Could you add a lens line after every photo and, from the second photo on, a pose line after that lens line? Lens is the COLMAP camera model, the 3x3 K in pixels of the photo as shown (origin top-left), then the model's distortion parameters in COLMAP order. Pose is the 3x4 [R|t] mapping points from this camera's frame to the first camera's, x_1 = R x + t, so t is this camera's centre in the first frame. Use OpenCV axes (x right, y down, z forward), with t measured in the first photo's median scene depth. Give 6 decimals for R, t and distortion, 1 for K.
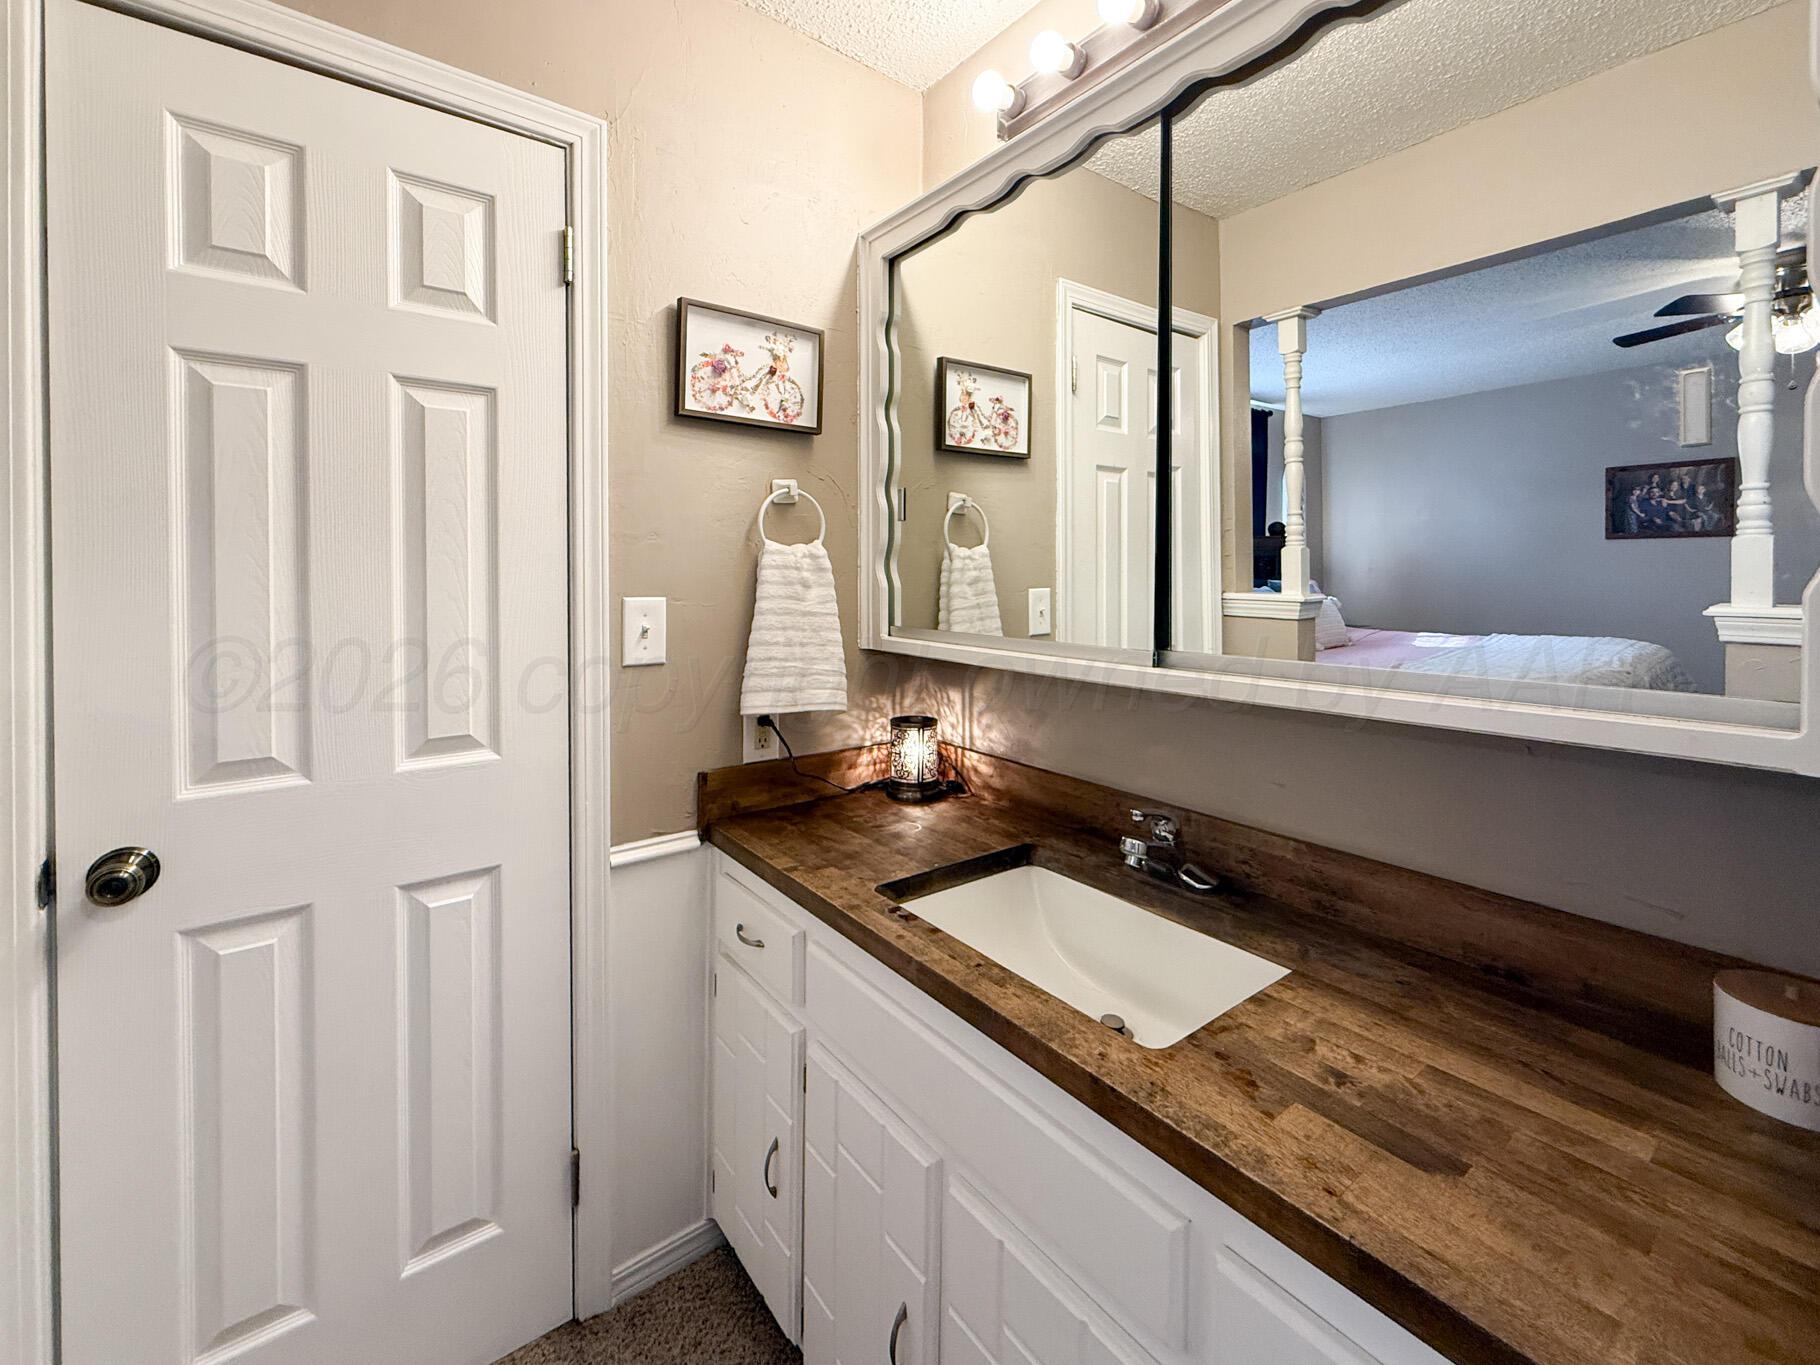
lens RADIAL K [[739.3, 0, 930.6], [0, 739.3, 593.8], [0, 0, 1]] dist [-0.001000, -0.000379]
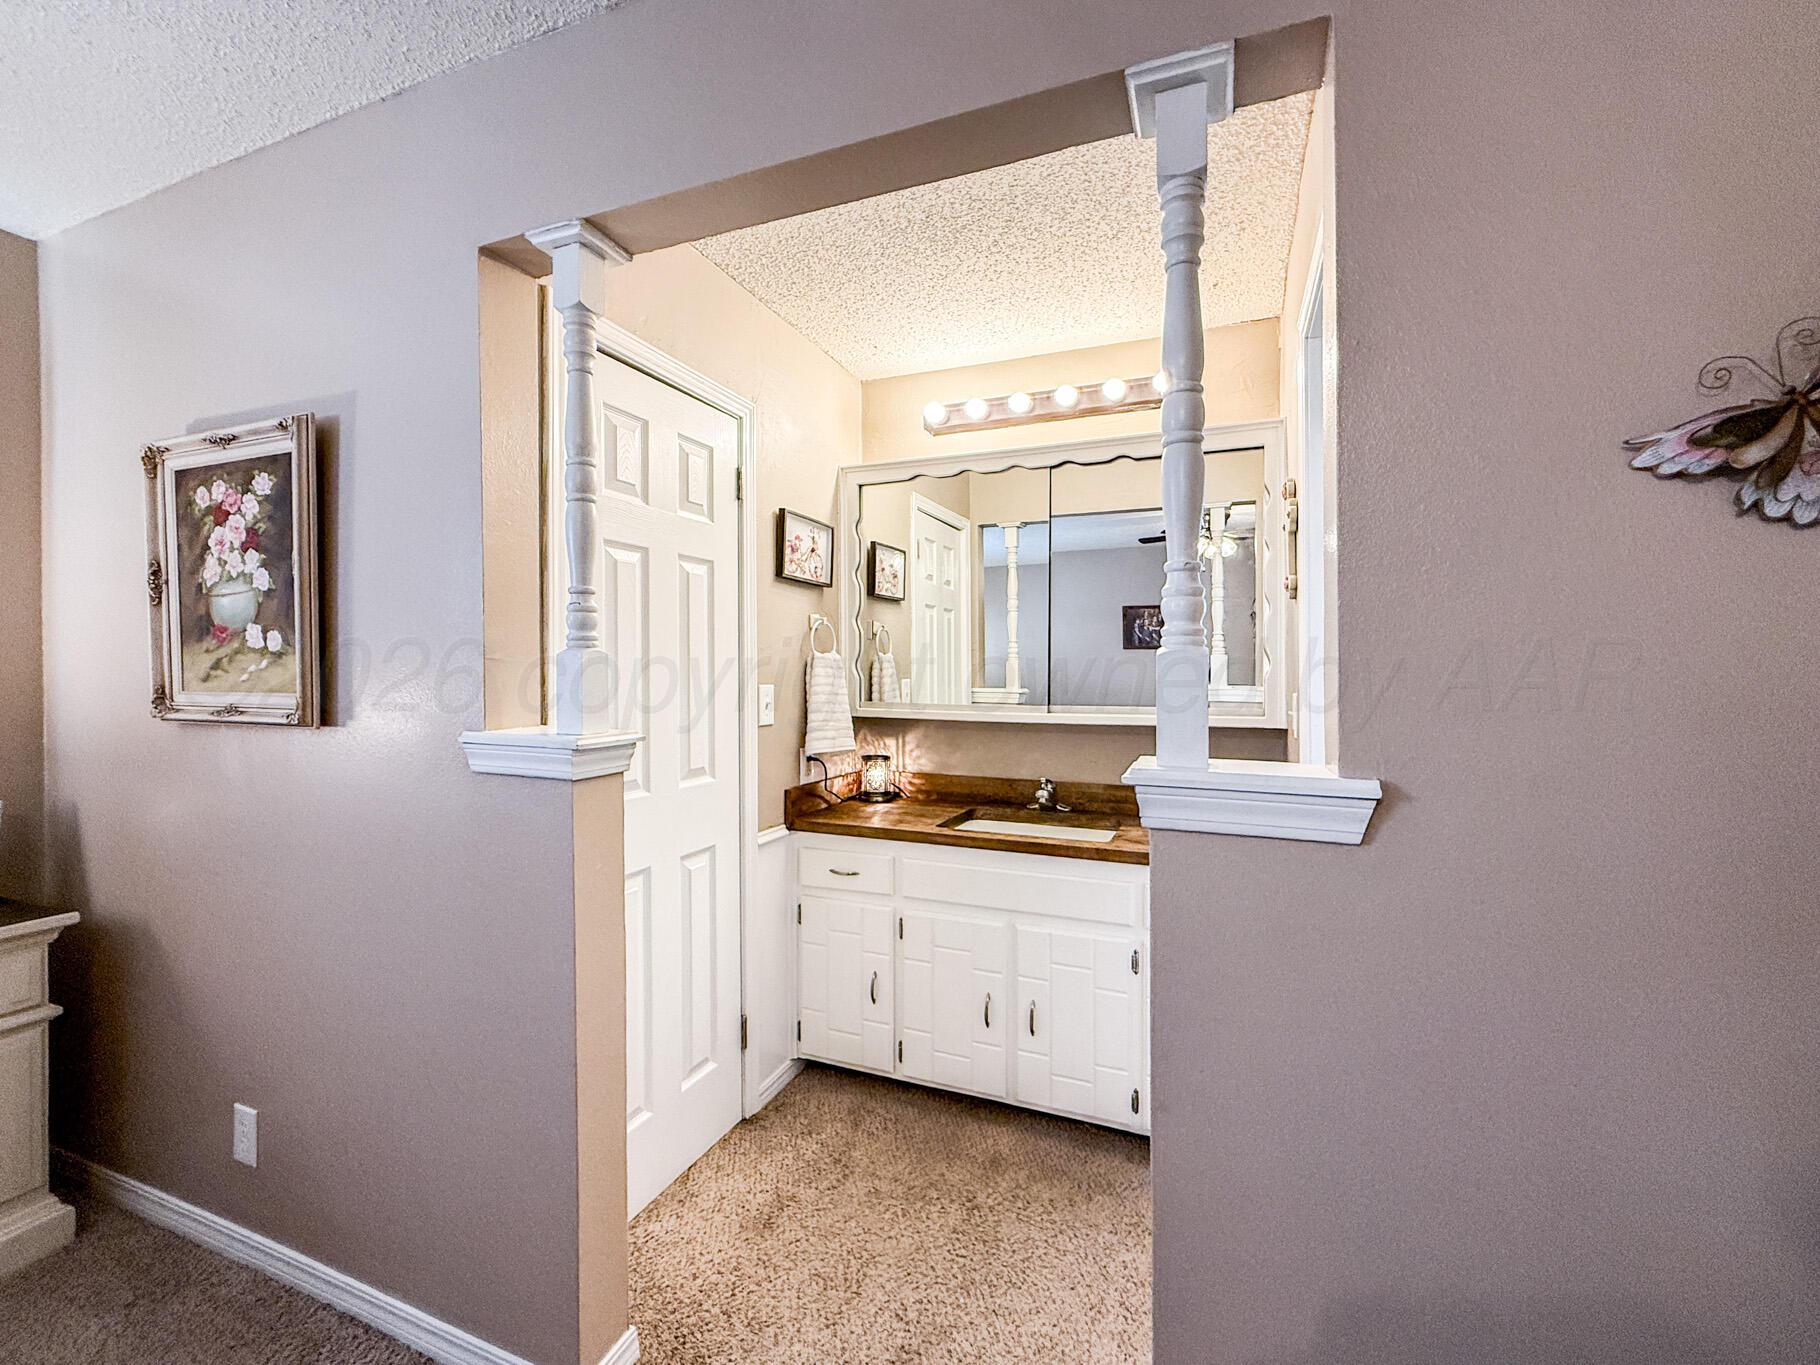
lens RADIAL K [[740.8, 0, 910.0], [0, 740.8, 682.5], [0, 0, 1]] dist [-0.000351, -0.000035]
pose [[0.874088, -0.007450, 0.485711, -0.858922], [0.012778, 0.999889, -0.007659, 0.015283], [-0.485600, 0.012901, 0.874086, -0.584698]]
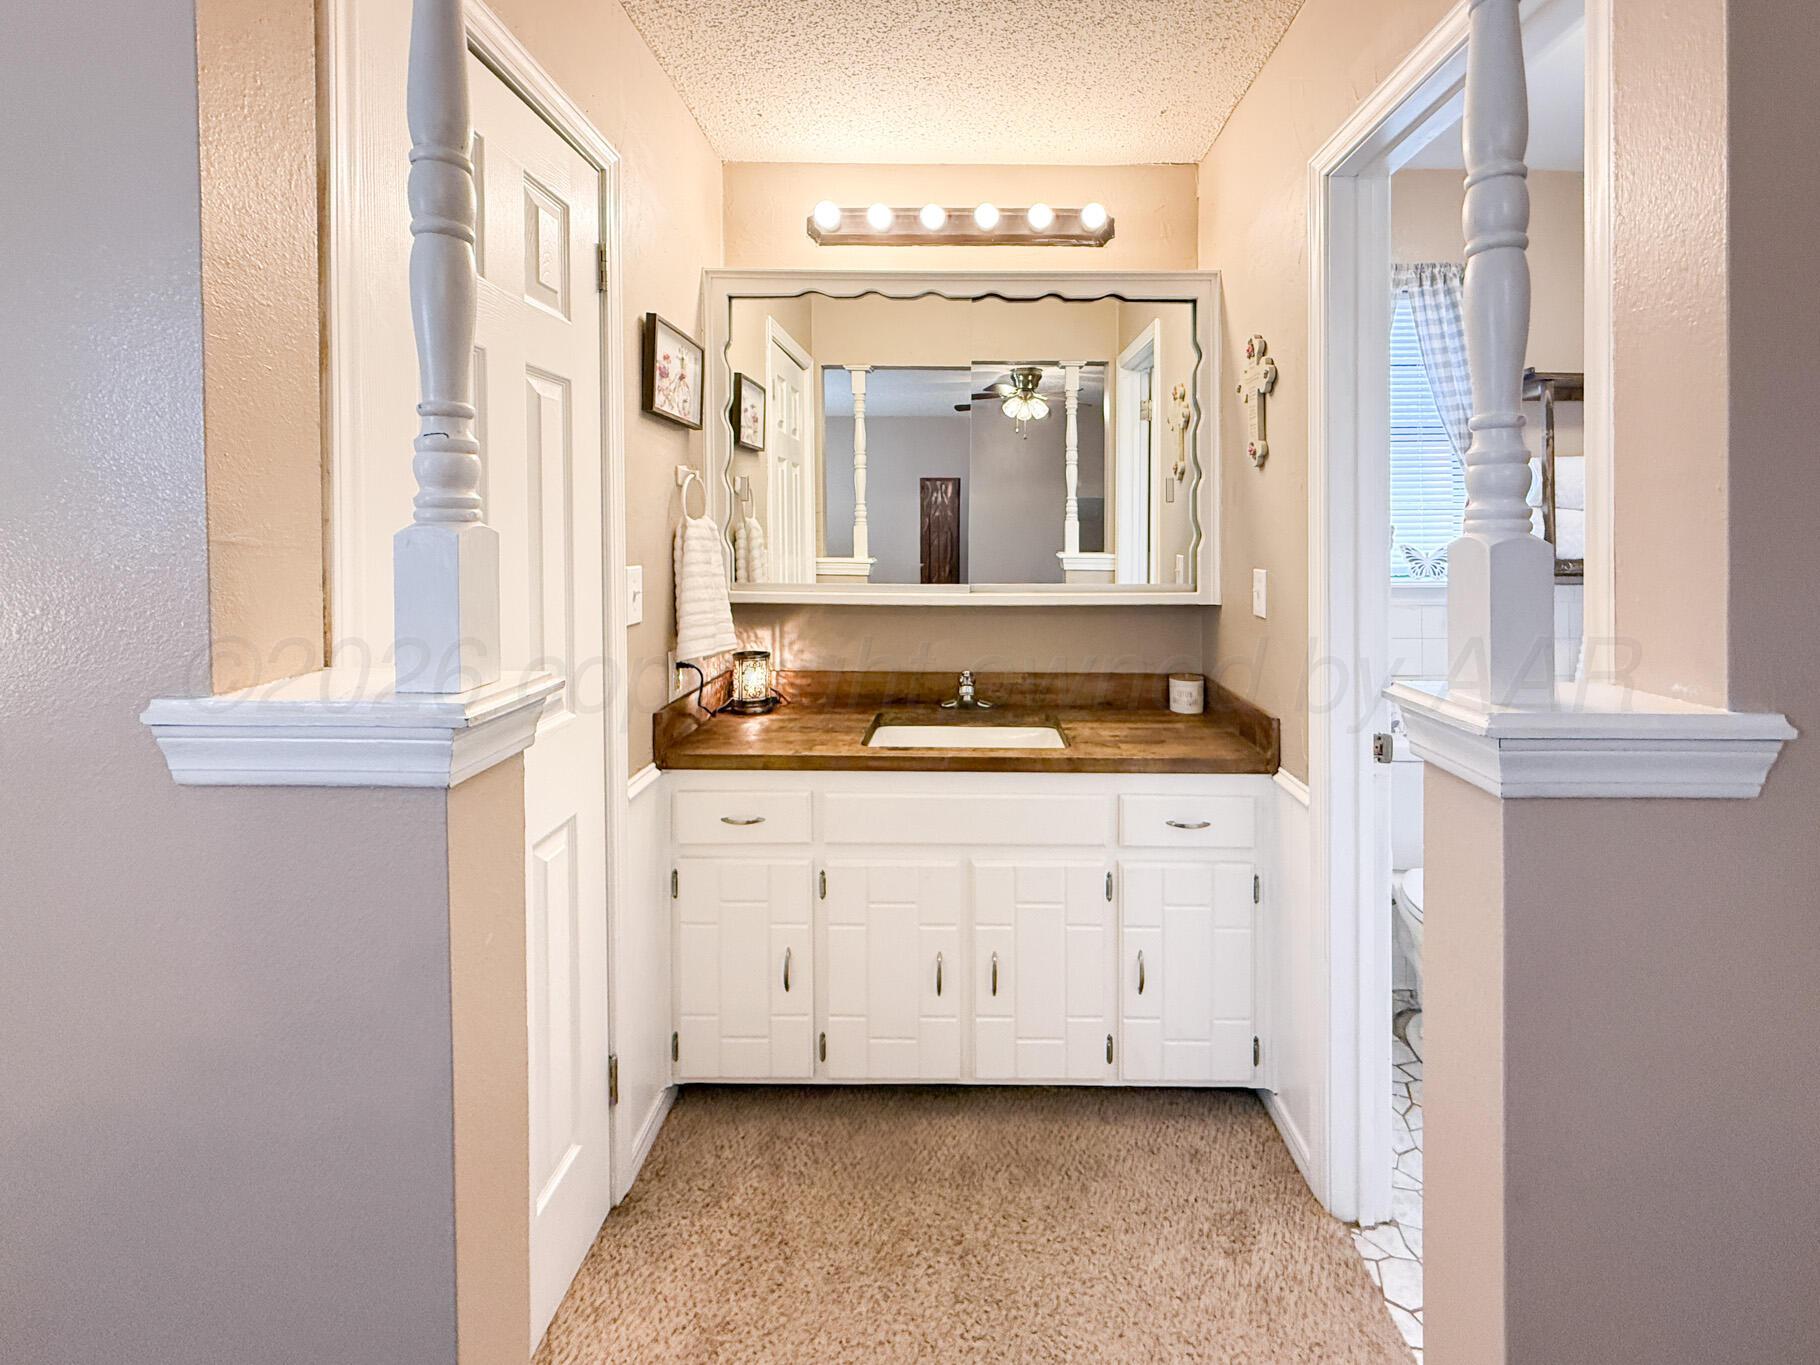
lens RADIAL K [[764.0, 0, 907.1], [0, 764.0, 545.1], [0, 0, 1]] dist [0.000324, -0.000091]
pose [[0.648230, -0.013442, 0.761326, -0.955373], [0.016156, 0.999862, 0.003898, -0.024321], [-0.761273, 0.009773, 0.648358, -0.098575]]
